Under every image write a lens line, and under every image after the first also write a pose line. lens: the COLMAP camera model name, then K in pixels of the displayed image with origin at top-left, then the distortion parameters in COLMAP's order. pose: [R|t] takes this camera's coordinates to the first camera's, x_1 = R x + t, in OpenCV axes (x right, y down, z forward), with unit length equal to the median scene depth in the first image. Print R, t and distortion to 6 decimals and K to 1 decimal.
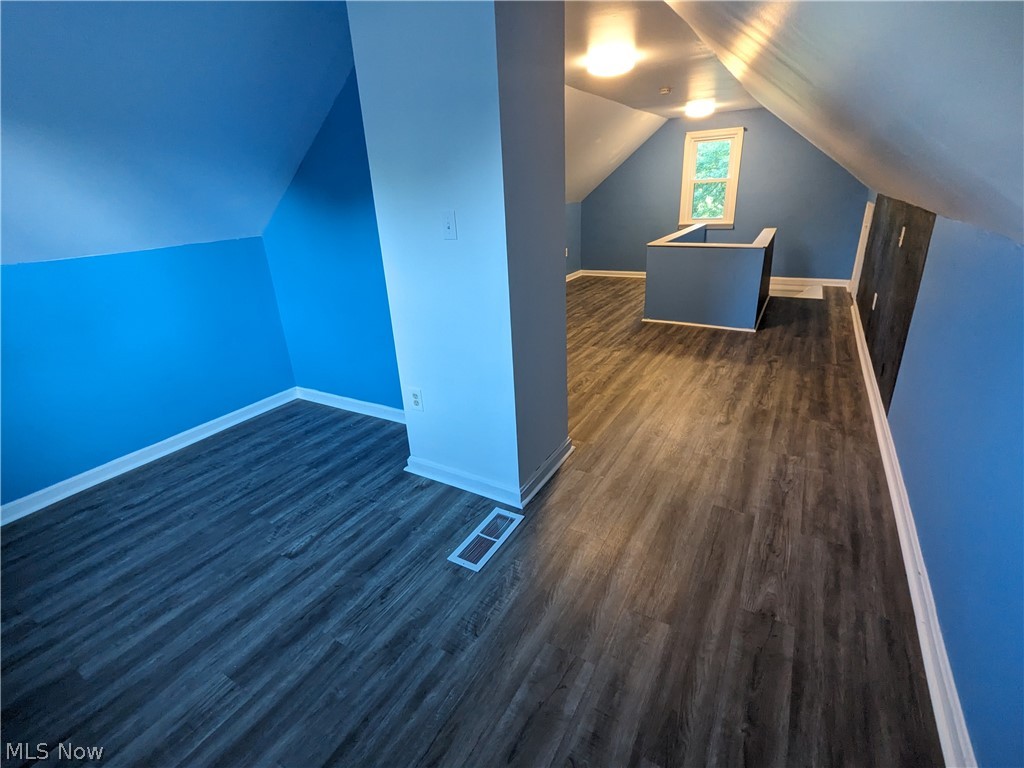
lens RADIAL K [[484.3, 0, 512.8], [0, 484.3, 380.0], [0, 0, 1]] dist [0.002562, 0.000770]
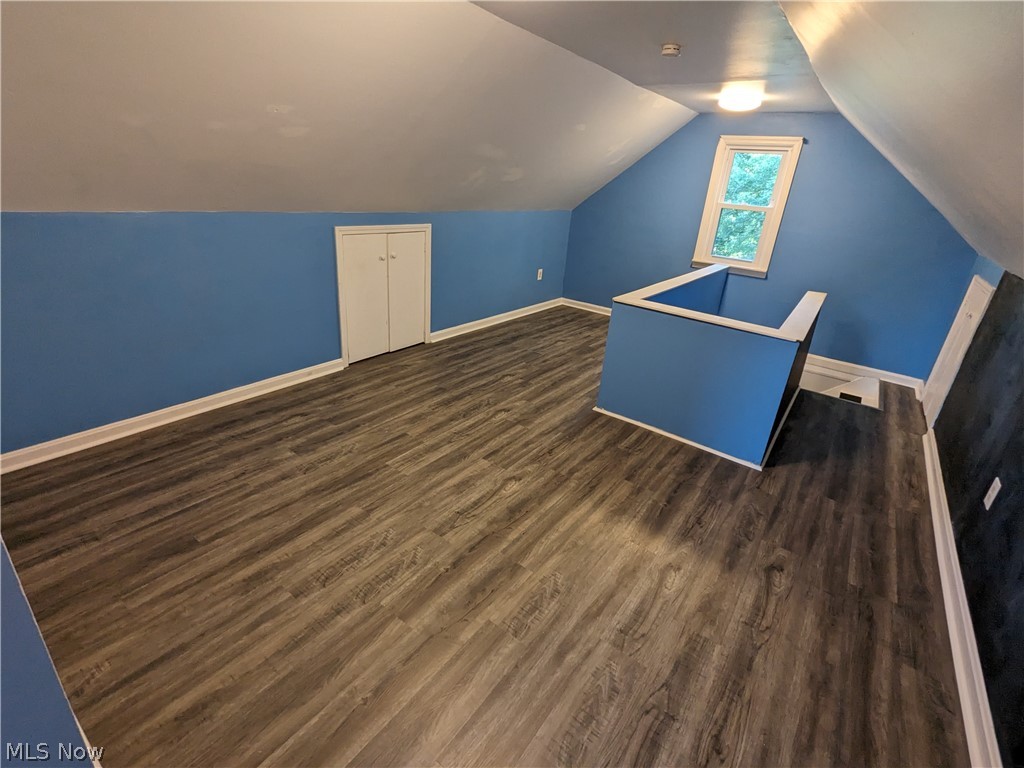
lens RADIAL K [[484.3, 0, 512.8], [0, 484.3, 380.0], [0, 0, 1]] dist [0.002562, 0.000770]
pose [[0.987137, 0.153697, -0.044018, 0.198809], [-0.152715, 0.987957, 0.024870, -0.176677], [0.047311, -0.017828, 0.998721, 0.374058]]
